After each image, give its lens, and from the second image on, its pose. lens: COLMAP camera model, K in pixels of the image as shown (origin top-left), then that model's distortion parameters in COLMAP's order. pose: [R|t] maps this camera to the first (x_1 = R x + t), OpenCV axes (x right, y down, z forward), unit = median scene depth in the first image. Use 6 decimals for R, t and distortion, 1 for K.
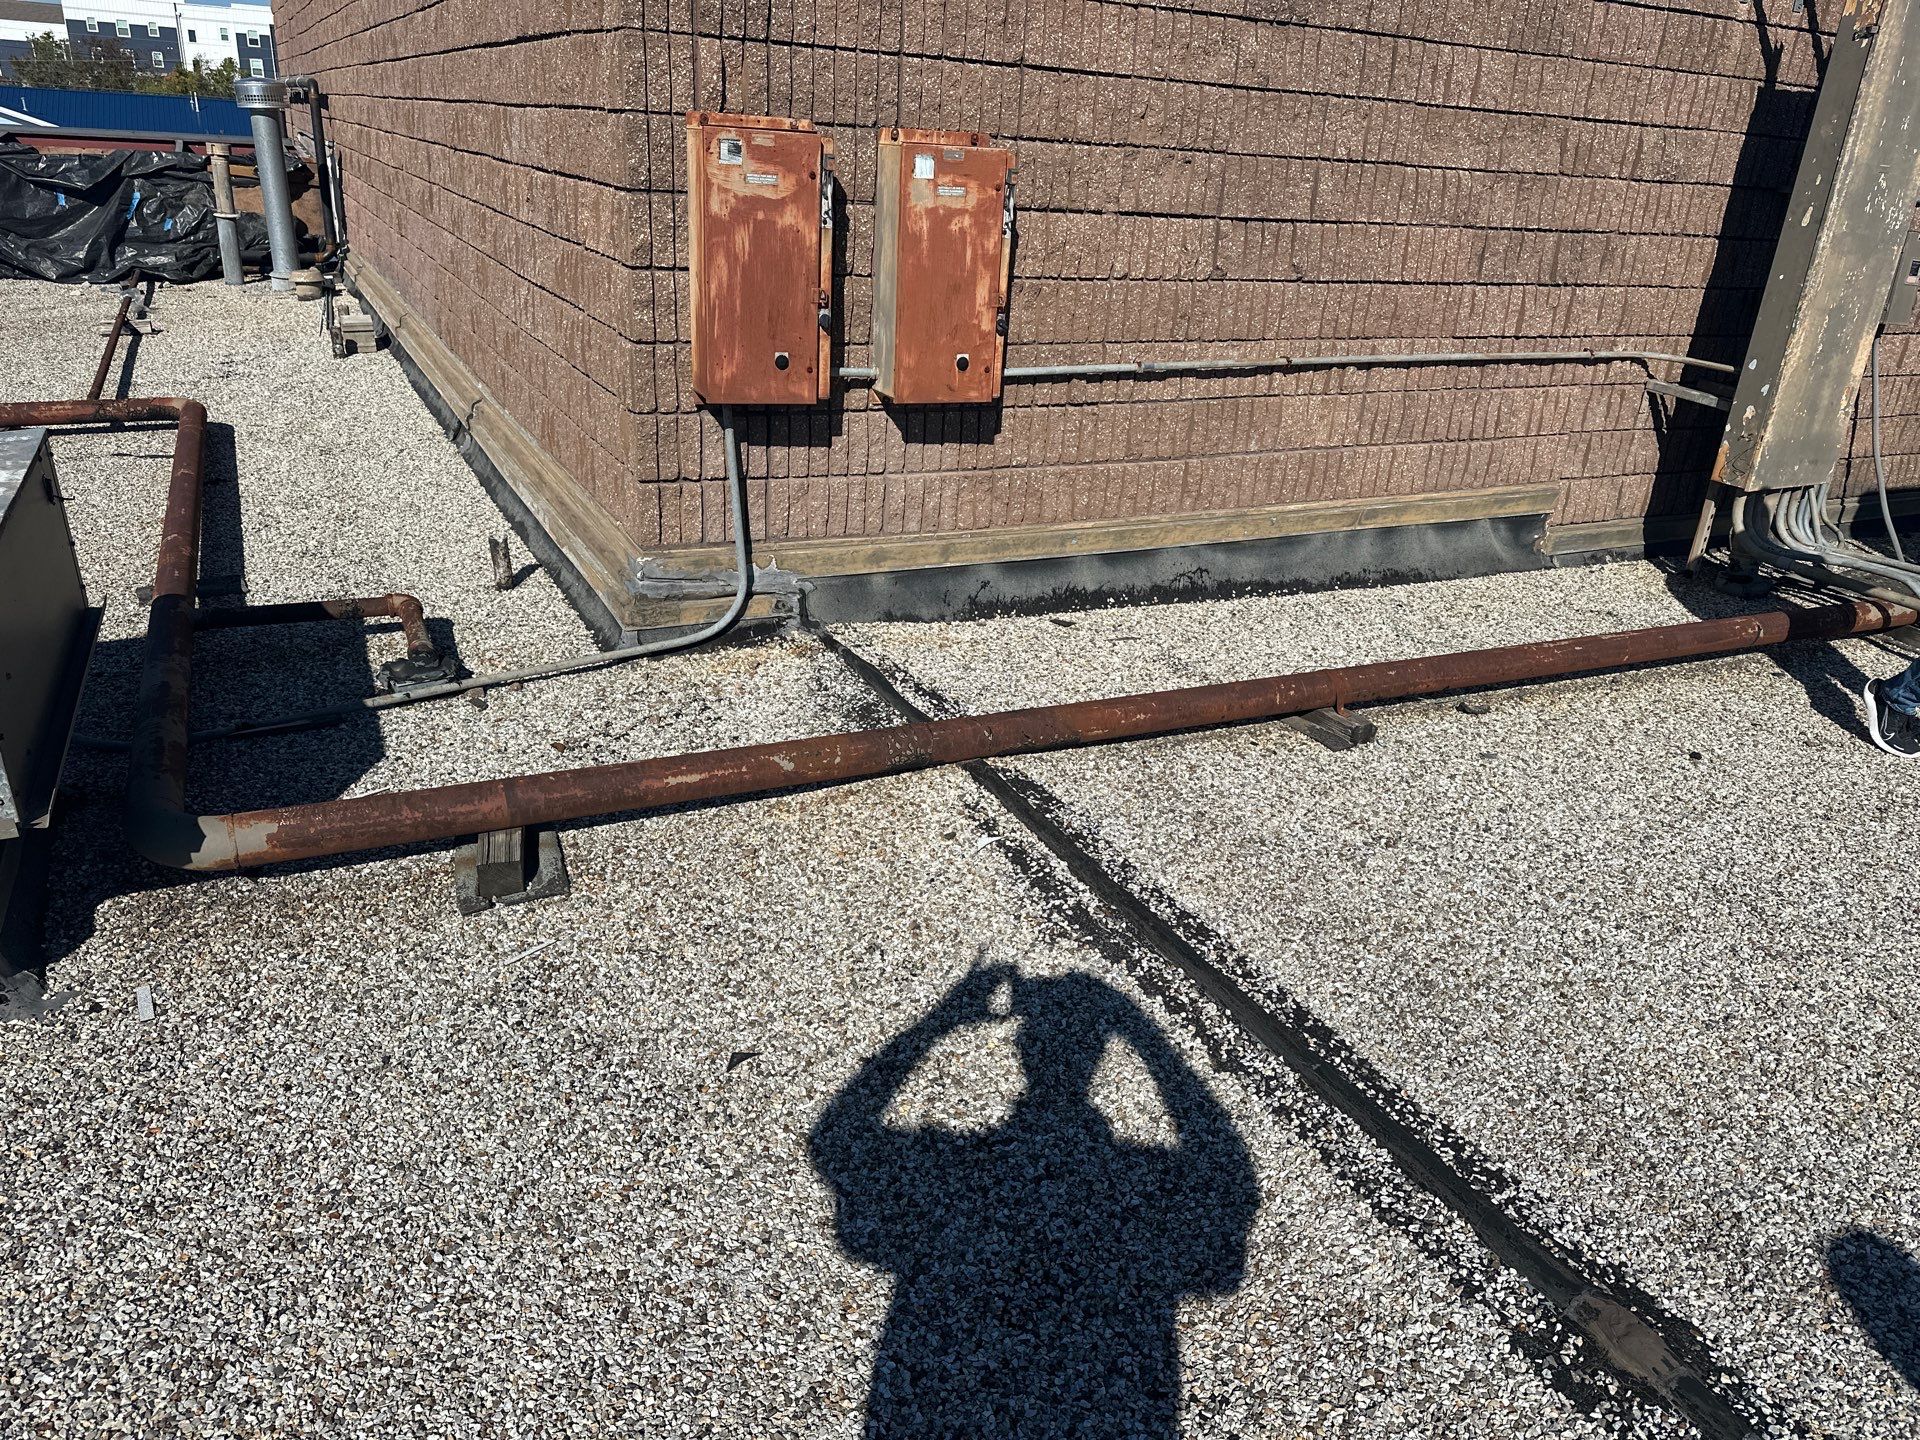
lens RADIAL K [[1328.7, 0, 970.2], [0, 1328.7, 711.9], [0, 0, 1]] dist [0.051216, -0.064233]
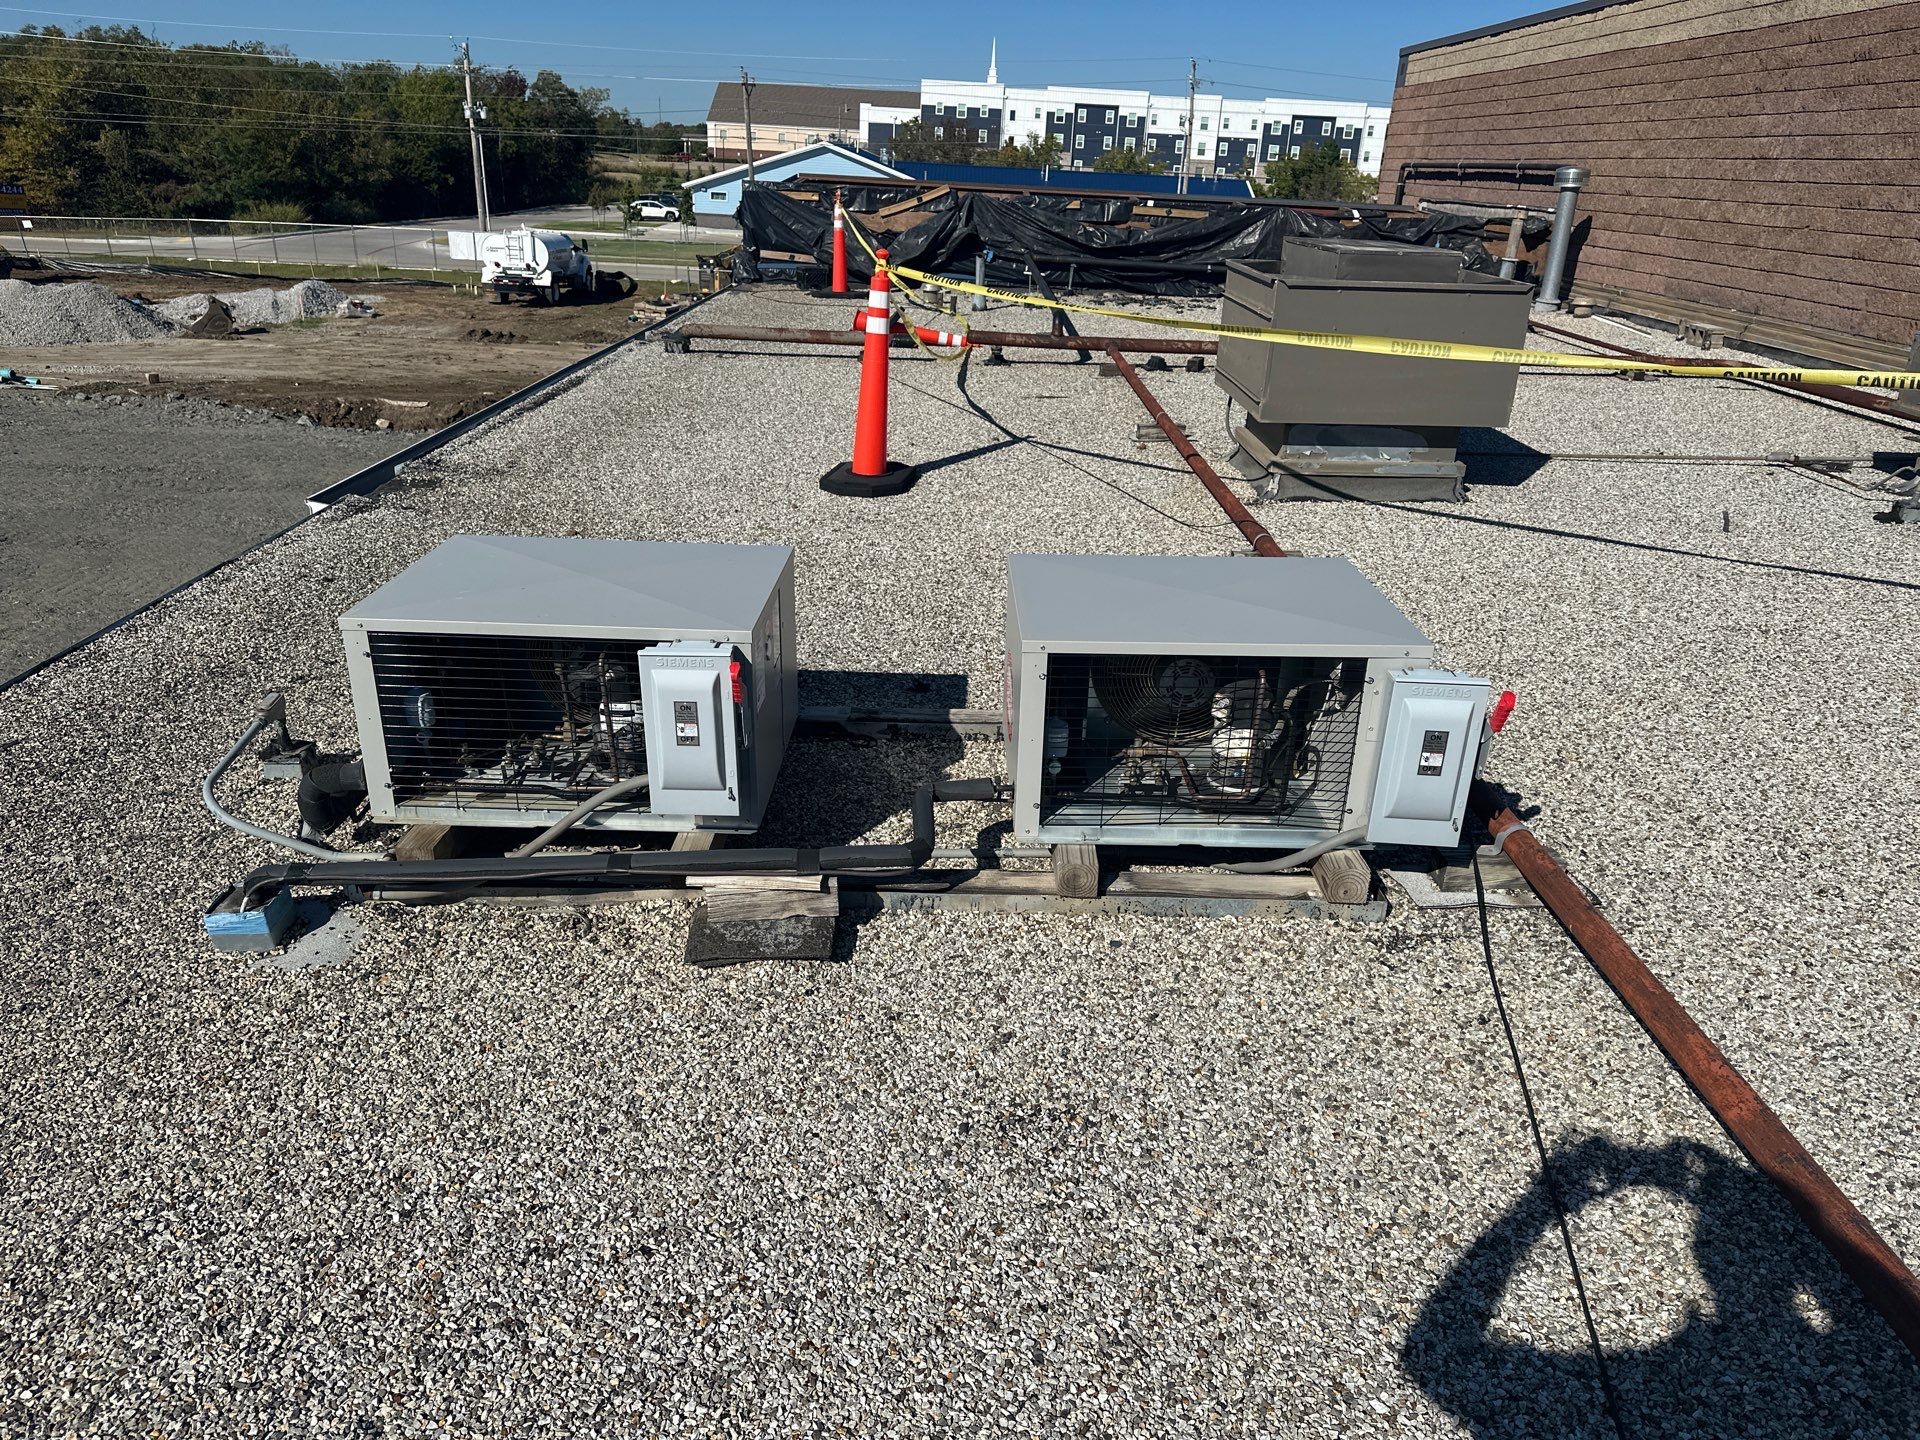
lens RADIAL K [[1328.7, 0, 968.1], [0, 1328.7, 709.1], [0, 0, 1]] dist [0.051216, -0.064233]
pose [[0.883871, 0.161980, -0.438788, -1.008357], [-0.180231, 0.983624, 0.000060, 0.597194], [0.431612, 0.079030, 0.898591, -1.451331]]
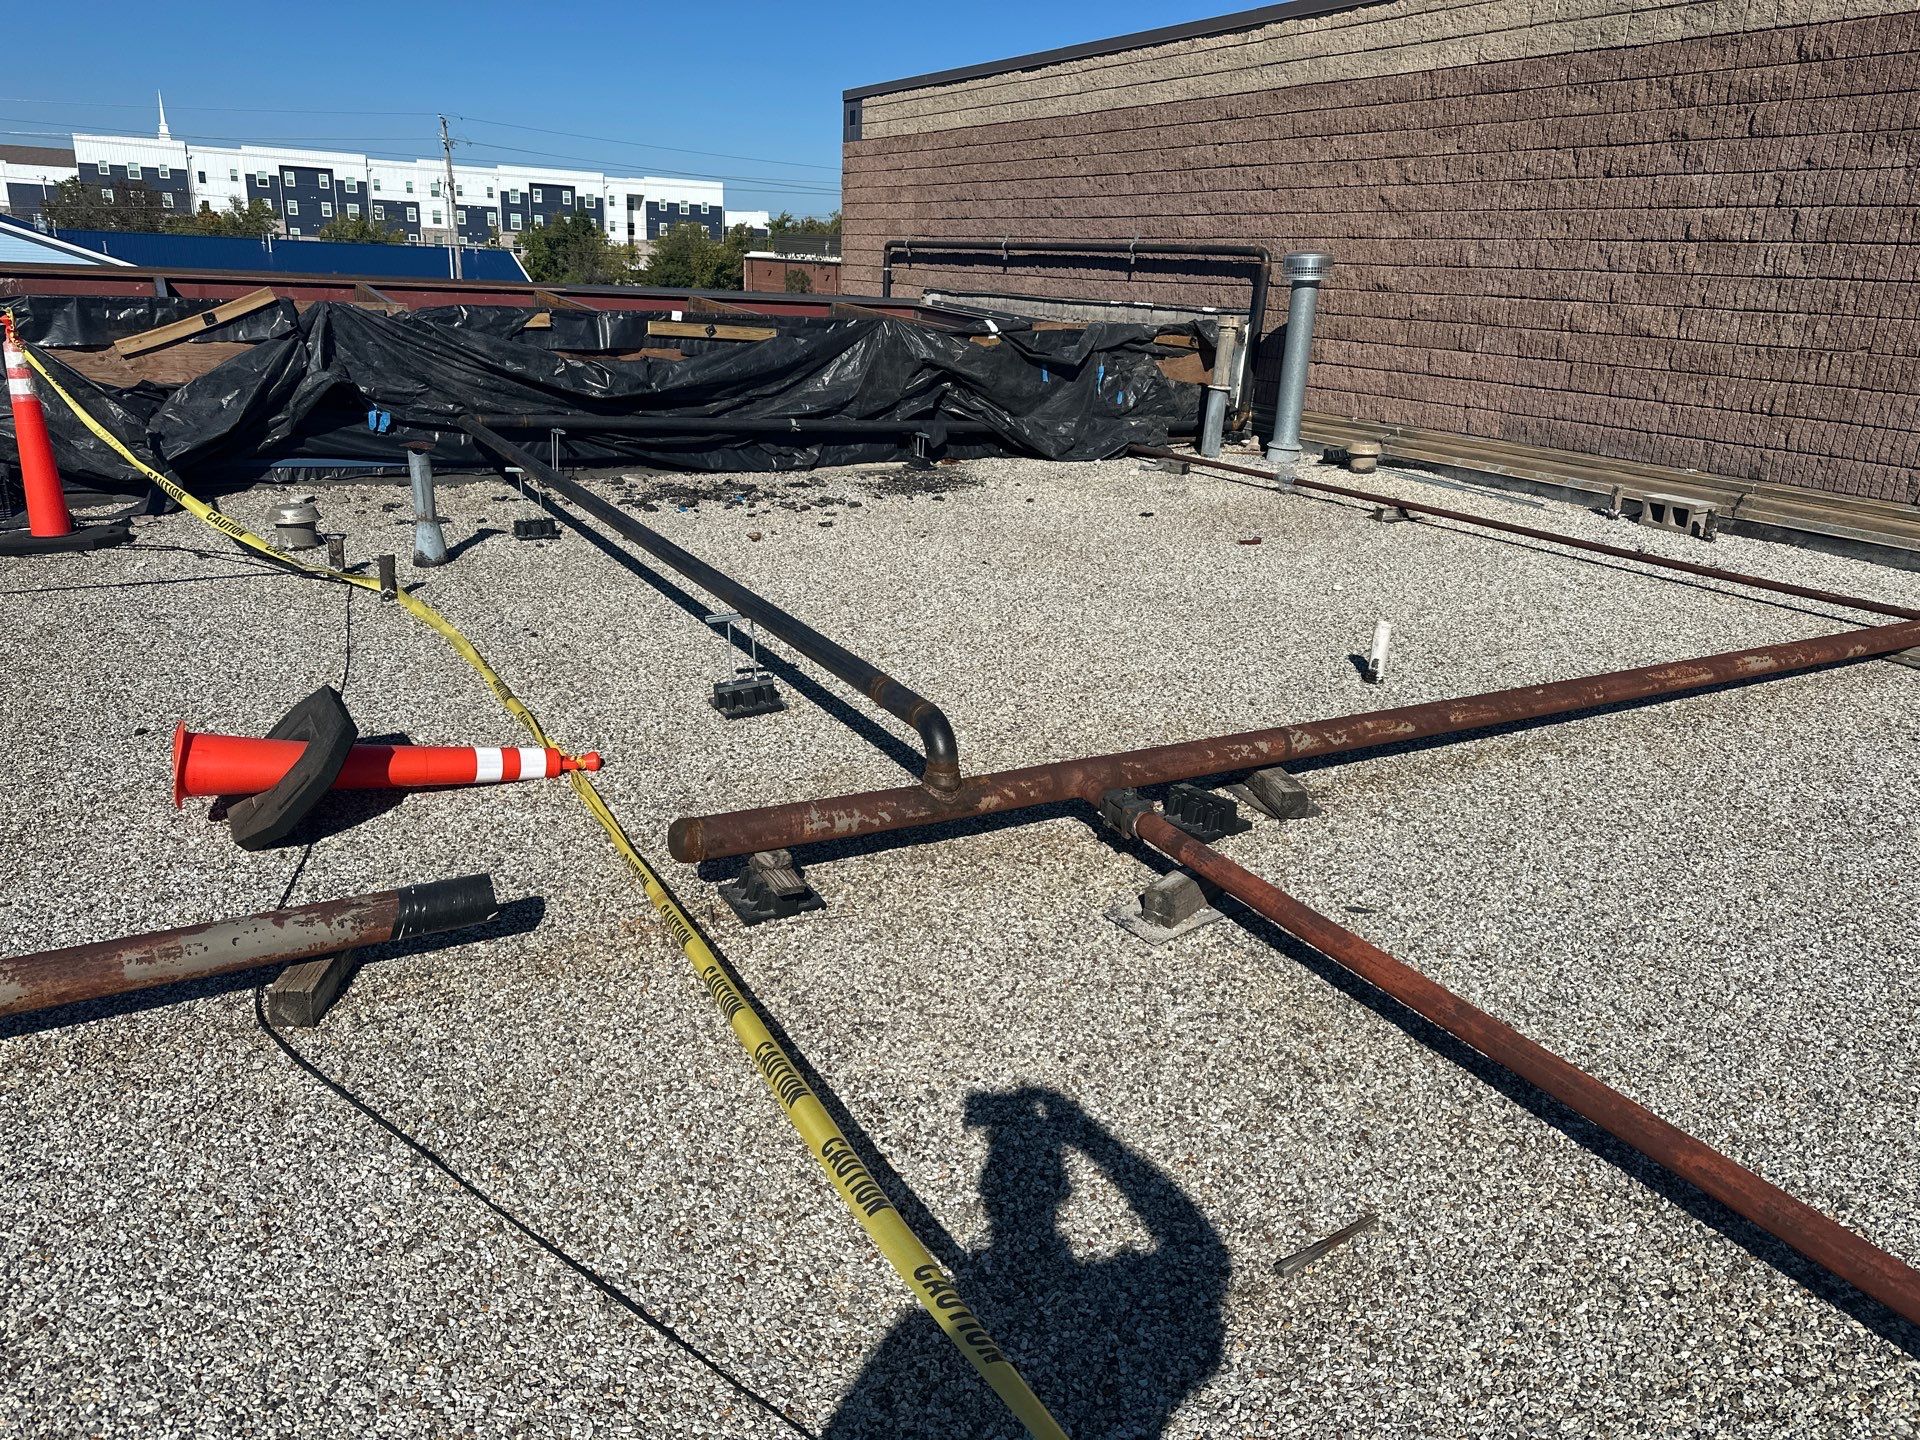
lens RADIAL K [[1328.7, 0, 955.5], [0, 1328.7, 735.8], [0, 0, 1]] dist [0.051216, -0.064233]
pose [[0.999538, -0.023224, 0.019586, -2.176530], [0.024457, 0.997569, -0.065255, -0.163718], [-0.018022, 0.065704, 0.997676, 0.136184]]
